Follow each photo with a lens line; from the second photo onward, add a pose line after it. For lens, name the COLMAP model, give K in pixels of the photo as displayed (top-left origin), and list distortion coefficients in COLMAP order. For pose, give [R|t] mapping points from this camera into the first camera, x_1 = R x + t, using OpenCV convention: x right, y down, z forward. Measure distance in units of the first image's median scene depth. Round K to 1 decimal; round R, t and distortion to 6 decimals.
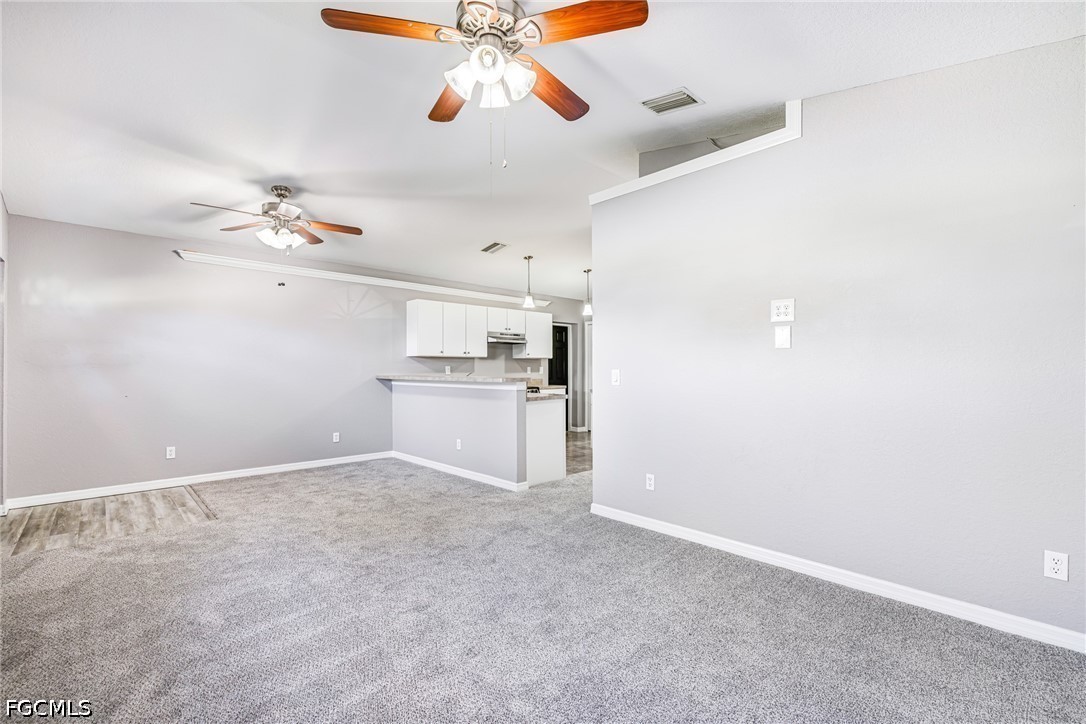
lens RADIAL K [[473.8, 0, 543.0], [0, 473.8, 362.0], [0, 0, 1]] dist [0.000929, 0.000151]
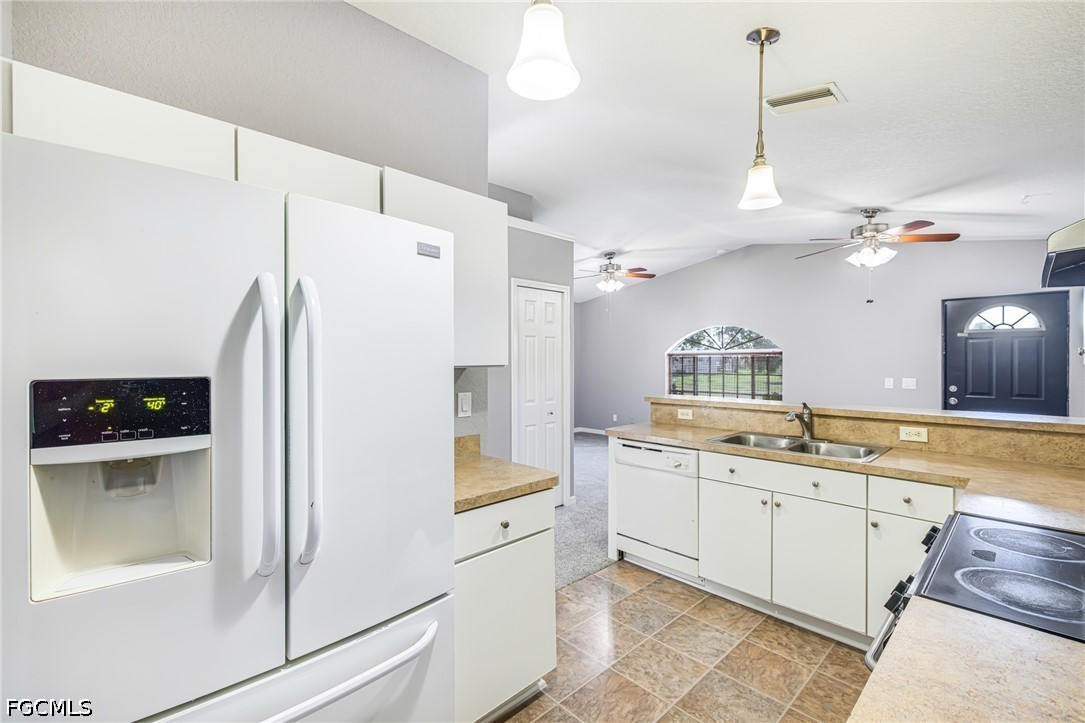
lens RADIAL K [[468.8, 0, 547.7], [0, 468.8, 363.7], [0, 0, 1]] dist [0.001456, 0.000133]
pose [[-0.999963, 0.004344, -0.007483, 0.104004], [0.004394, 0.999968, -0.006644, -0.013783], [0.007454, -0.006677, -0.999950, 1.248212]]
